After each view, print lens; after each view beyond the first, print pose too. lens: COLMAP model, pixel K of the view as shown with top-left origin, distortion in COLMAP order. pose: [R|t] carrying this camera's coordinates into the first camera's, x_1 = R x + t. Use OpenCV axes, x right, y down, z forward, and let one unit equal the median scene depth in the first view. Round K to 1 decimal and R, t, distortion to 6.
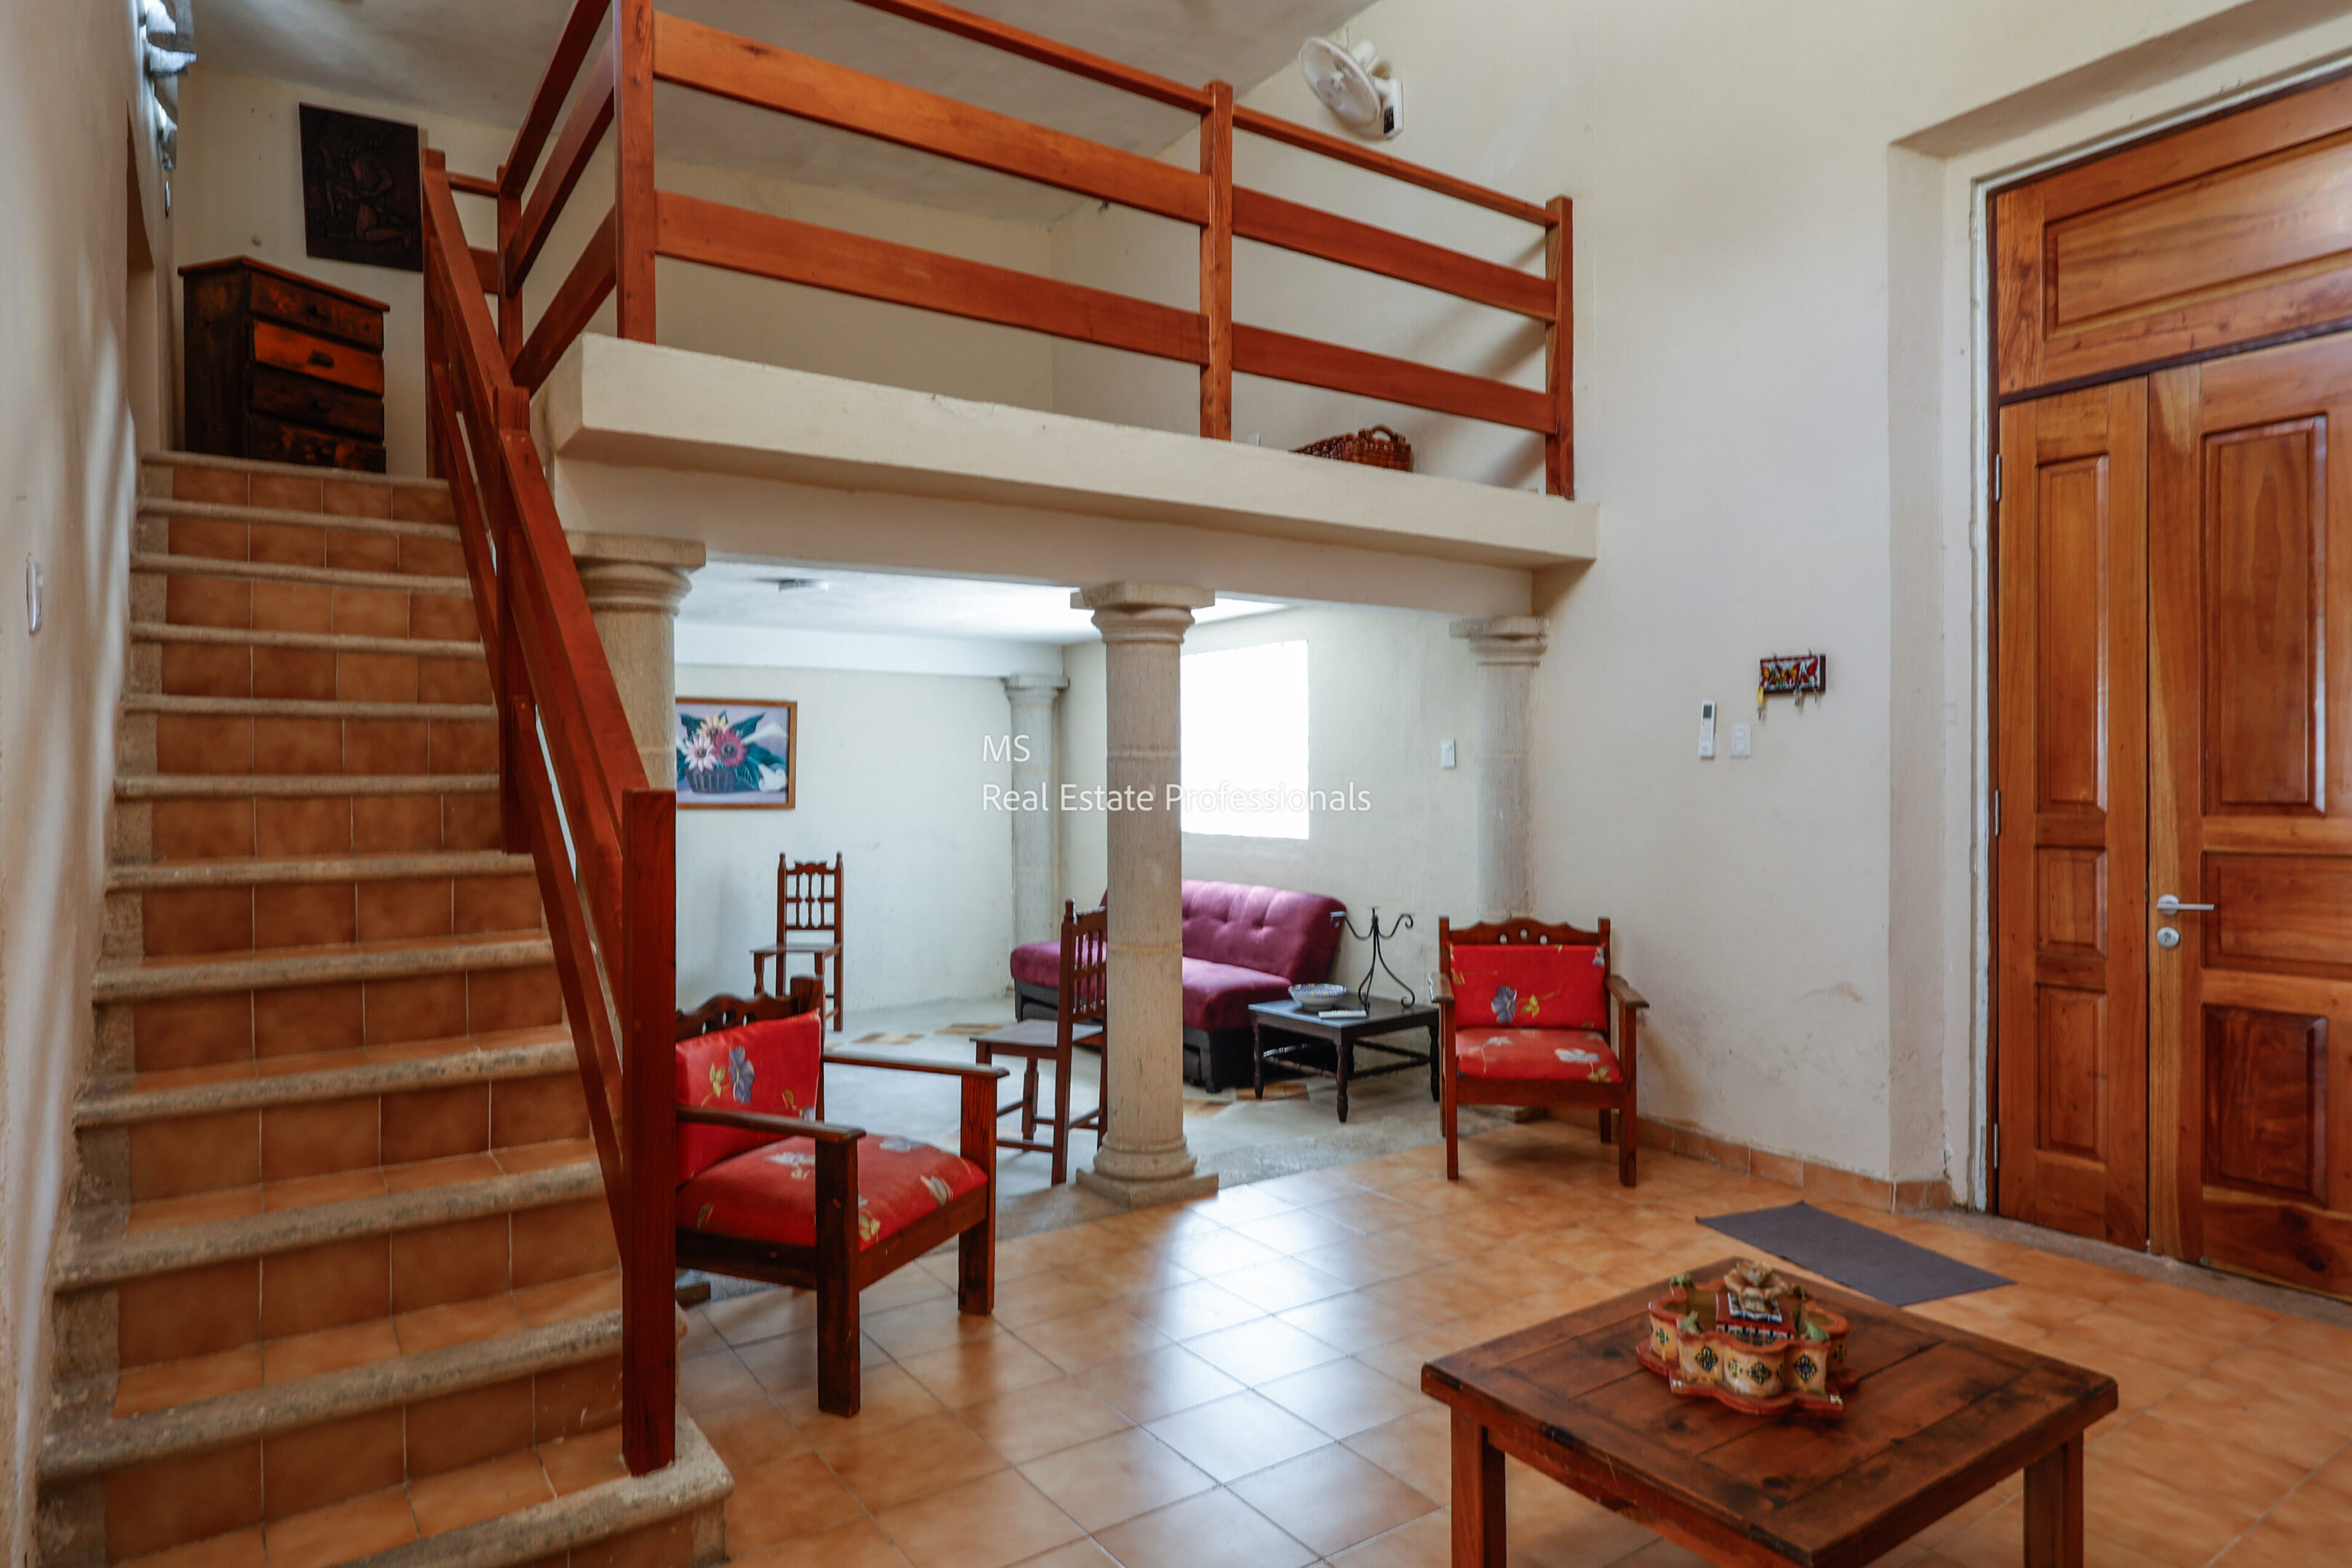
lens RADIAL K [[1376.0, 0, 1214.8], [0, 1376.0, 791.0], [0, 0, 1]] dist [-0.006168, 0.004411]
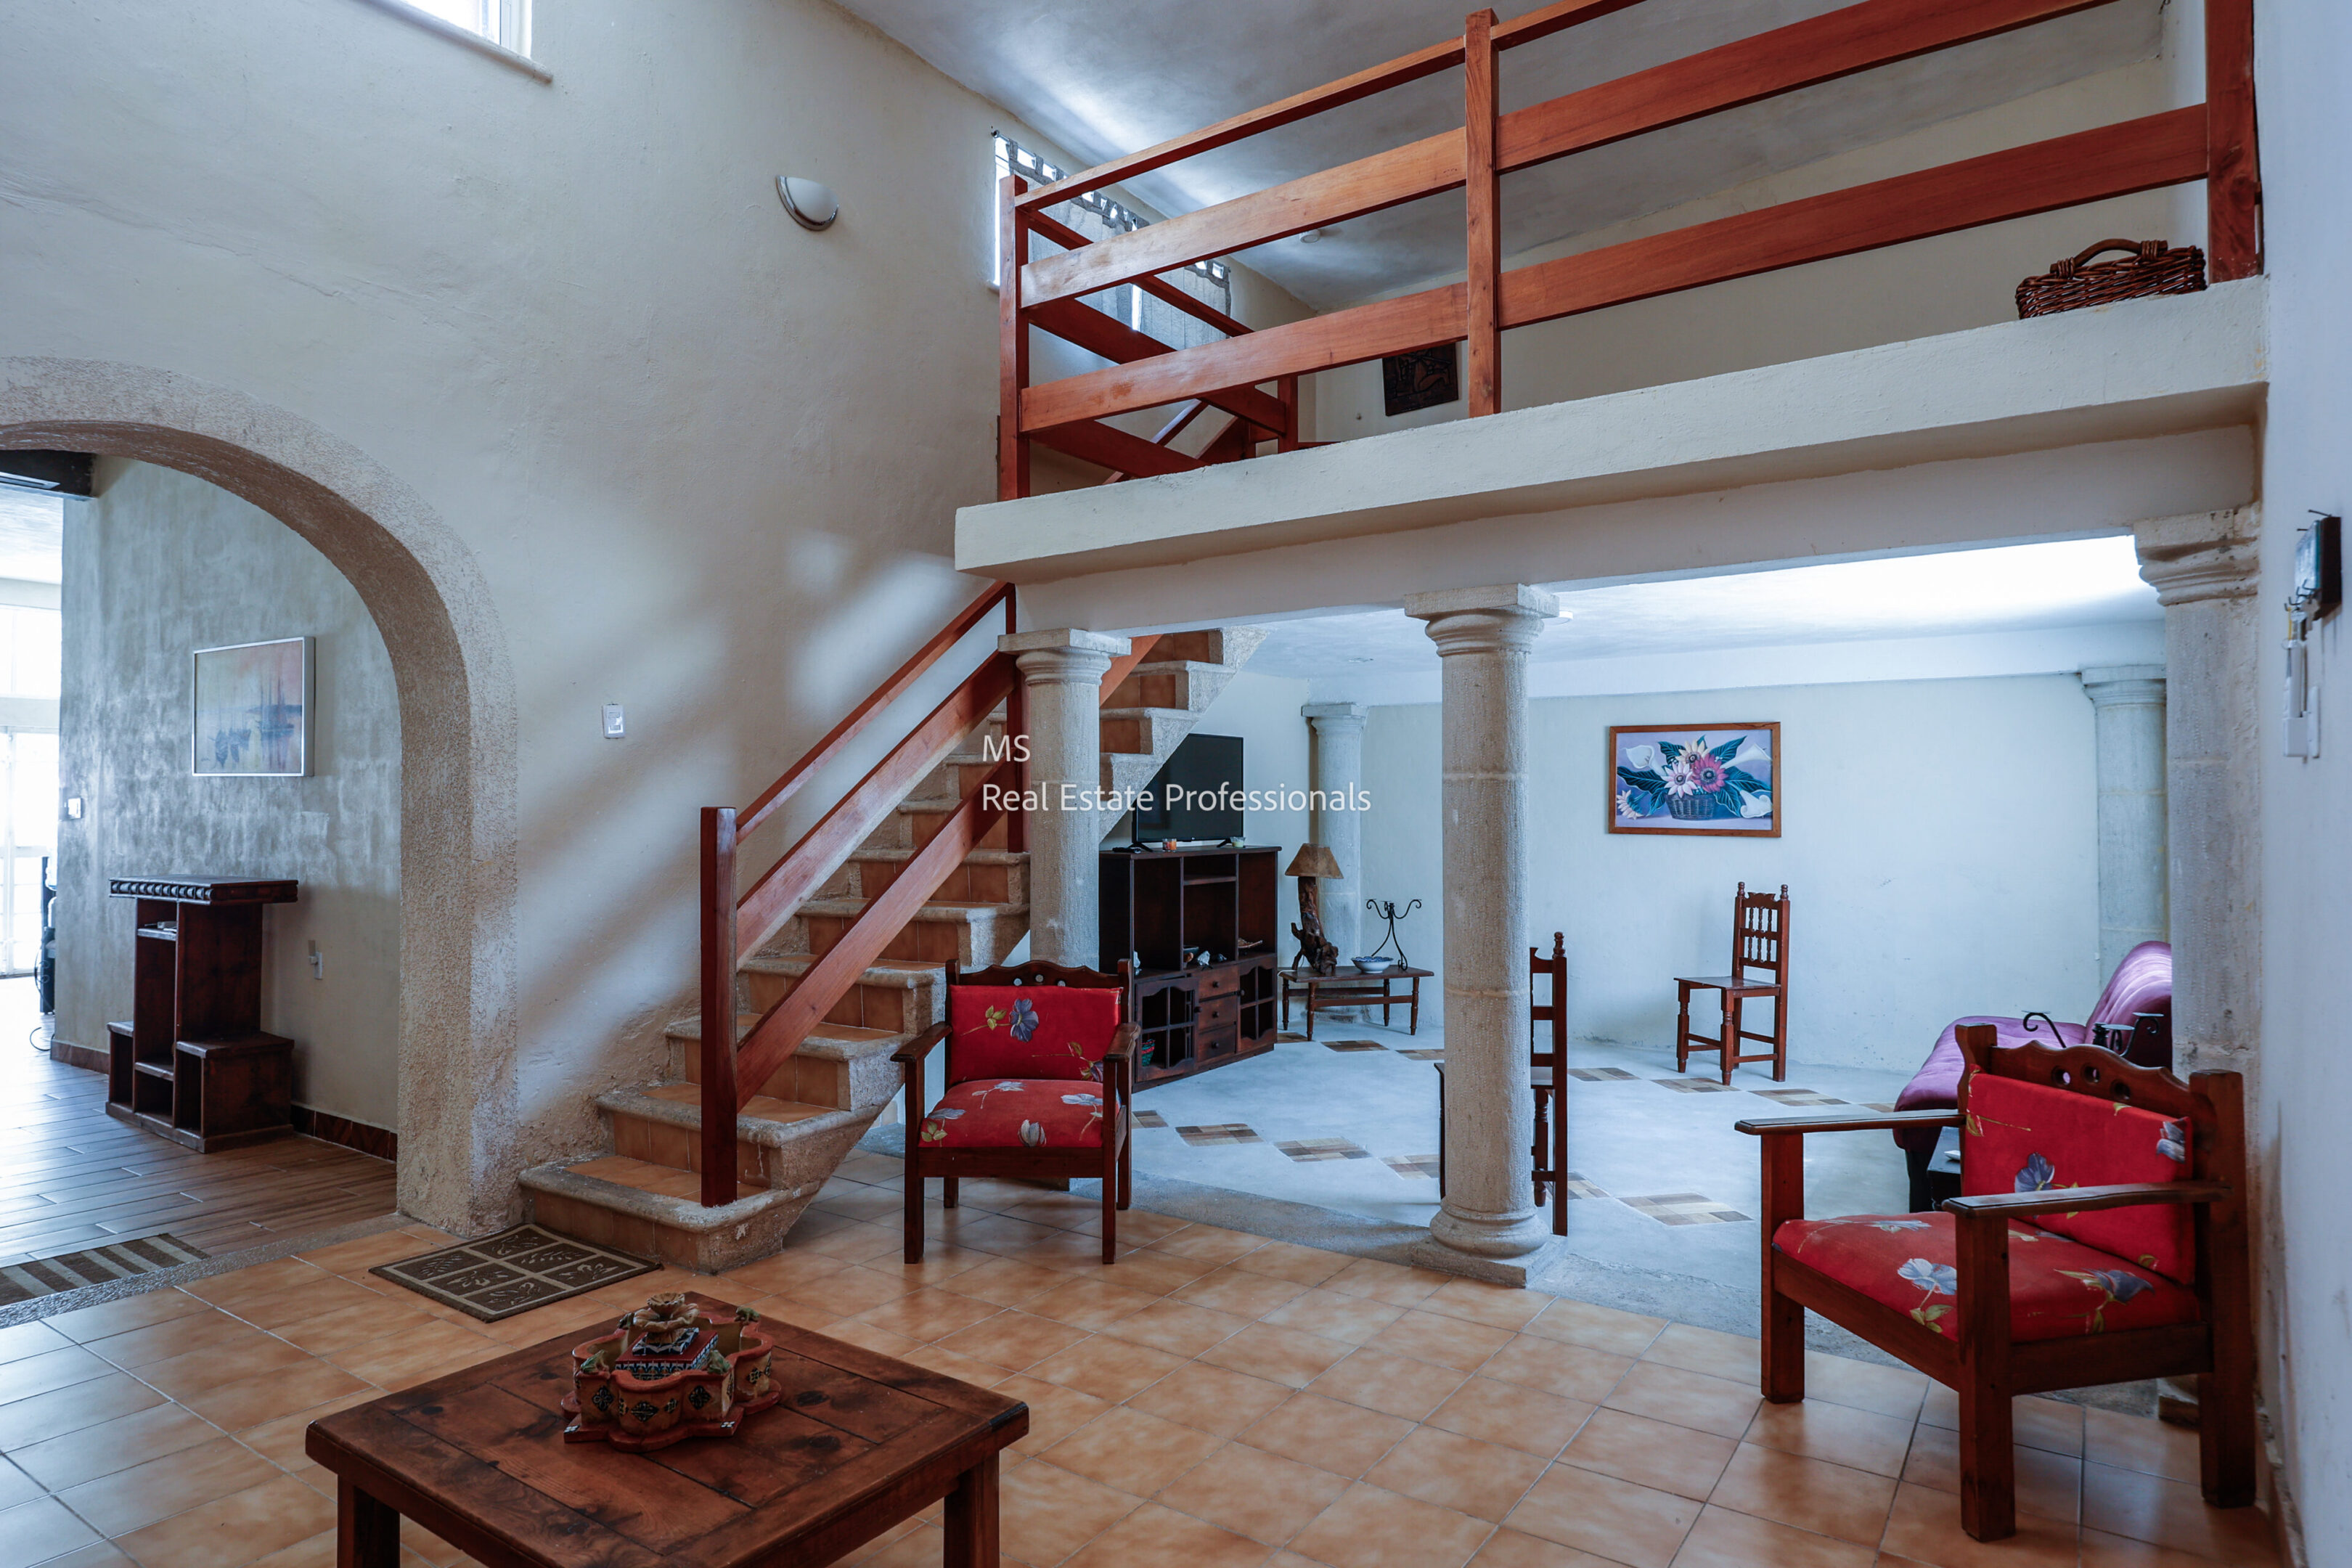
lens RADIAL K [[1376.0, 0, 1203.3], [0, 1376.0, 784.4], [0, 0, 1]] dist [-0.006168, 0.004411]
pose [[0.329909, -0.012974, -0.943924, 0.625805], [-0.010784, 0.999789, -0.017511, -0.002874], [0.943951, 0.015956, 0.329699, 0.446741]]
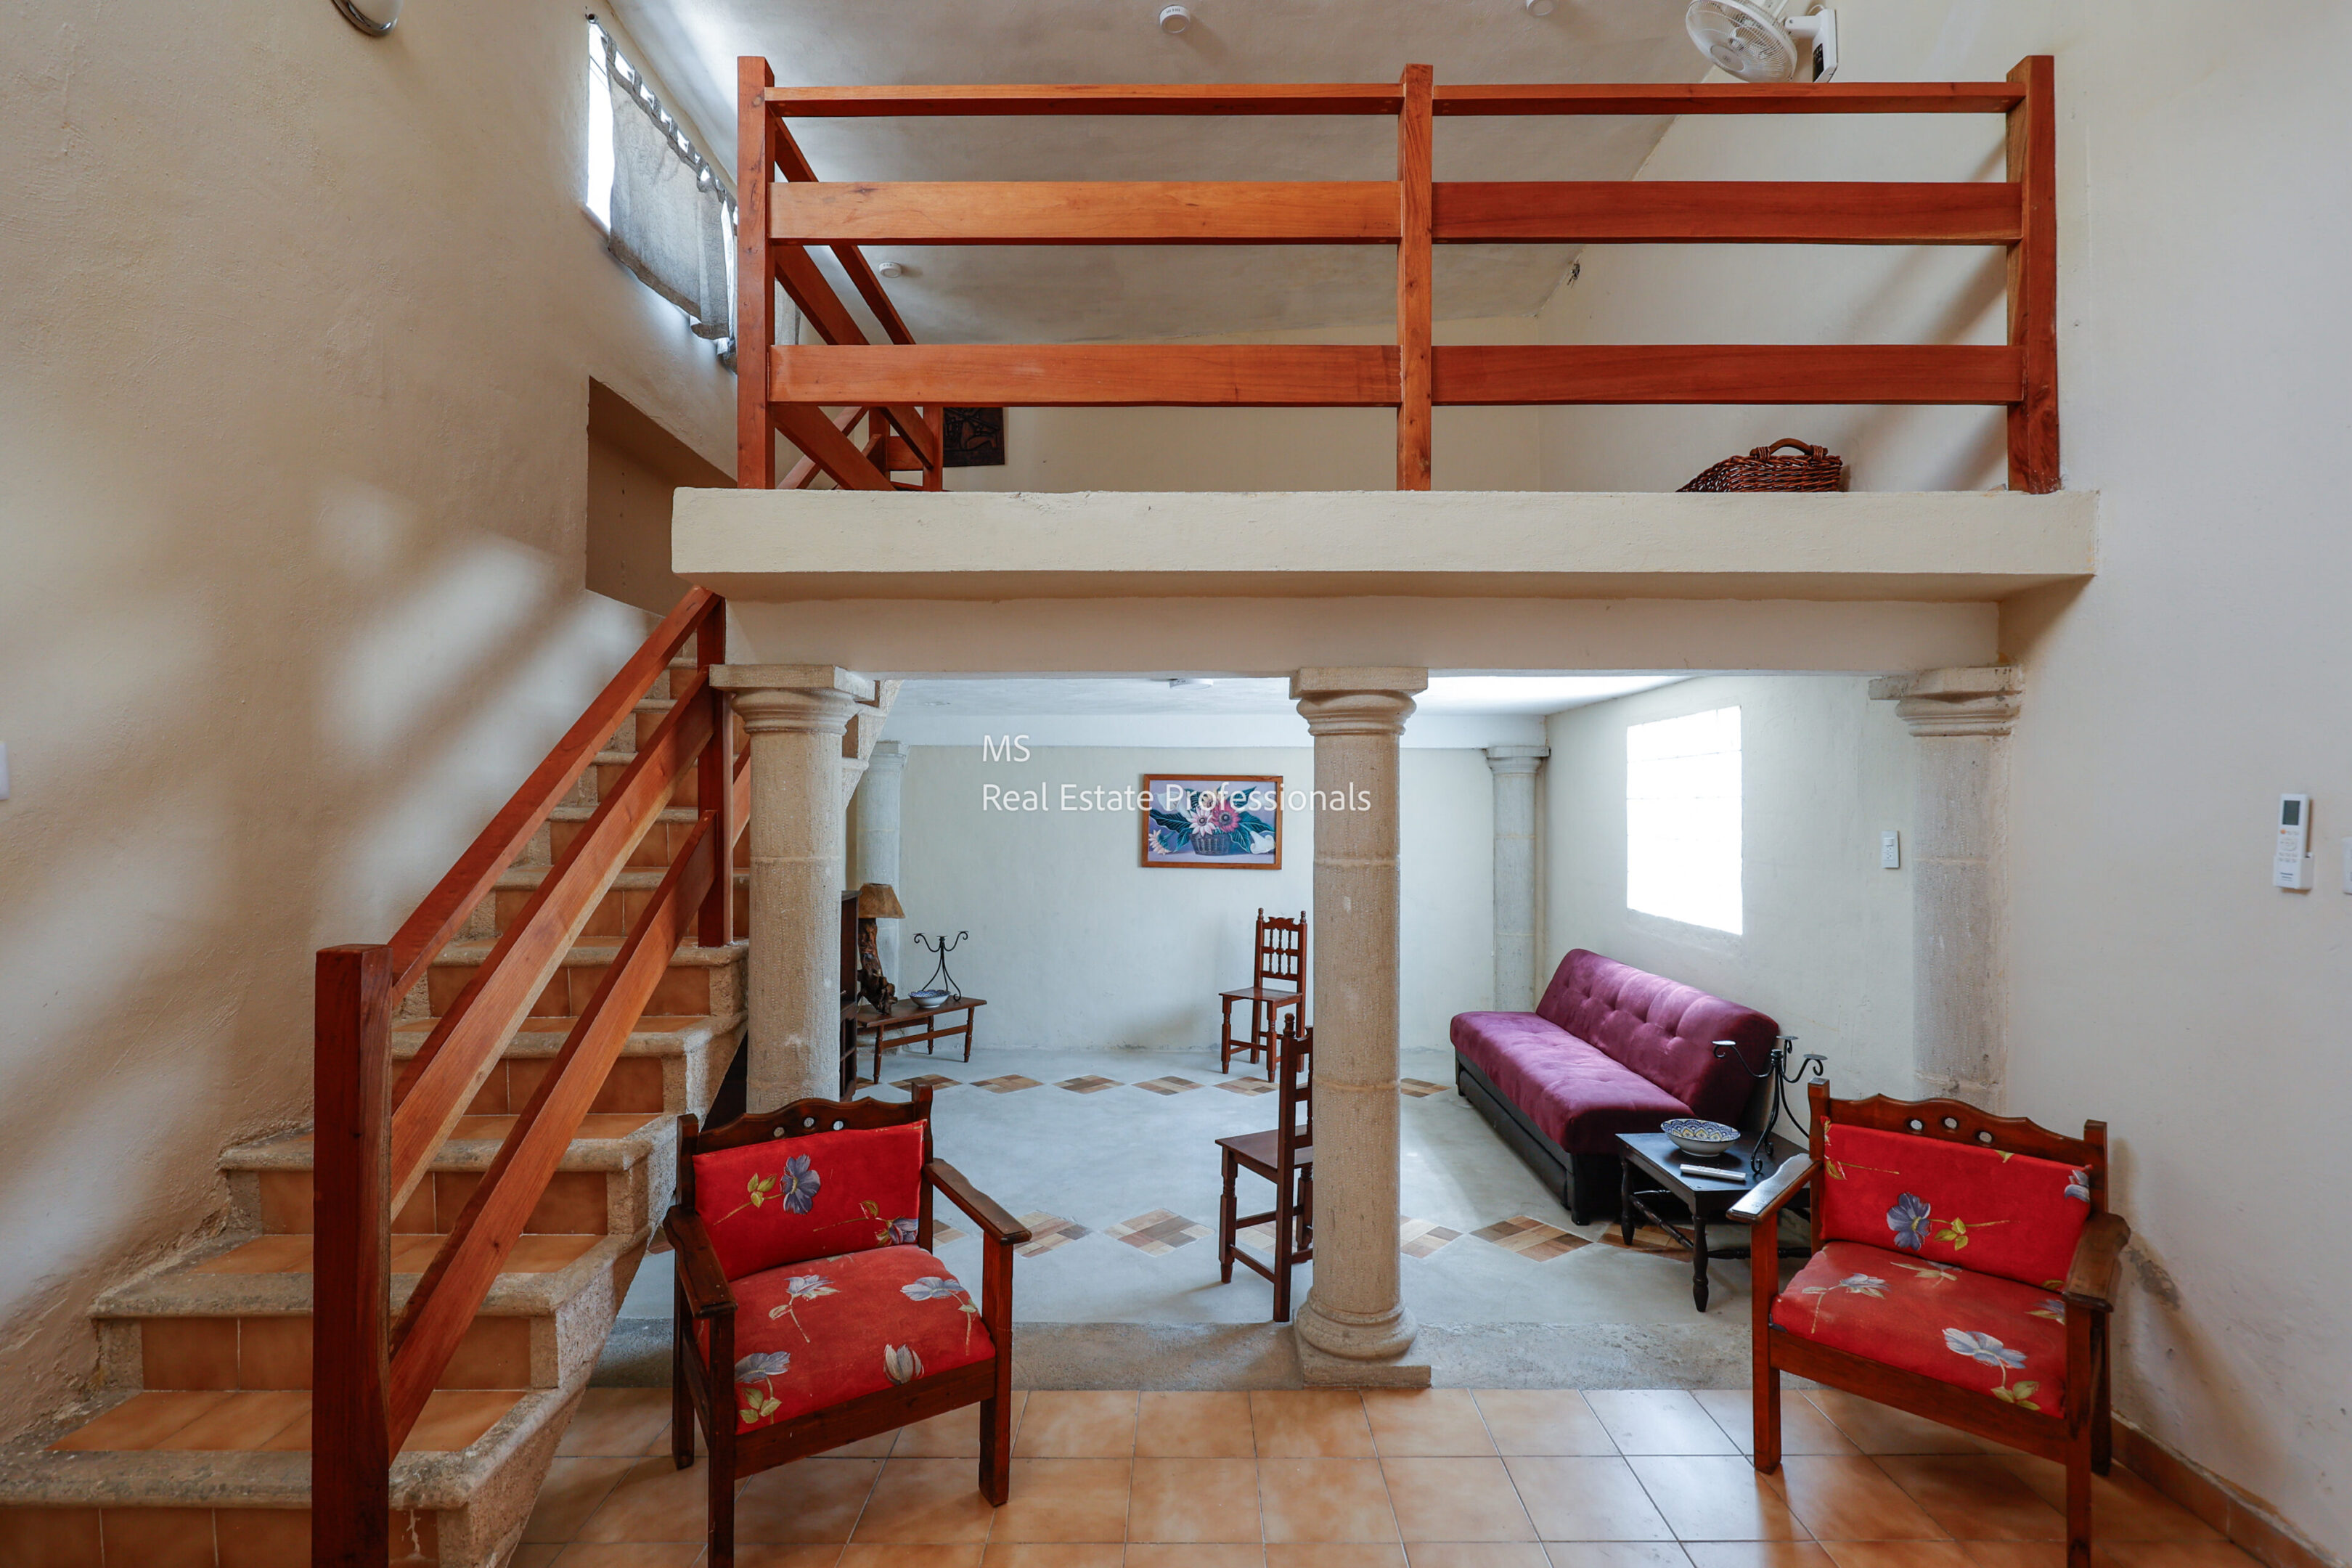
lens RADIAL K [[1062.5, 0, 1200.7], [0, 1062.5, 794.8], [0, 0, 1]] dist [0.000121, -0.001157]
pose [[0.811518, 0.002021, -0.584324, 0.224151], [-0.014747, 0.999746, -0.017023, -0.046398], [0.584141, 0.022432, 0.811342, 0.328728]]
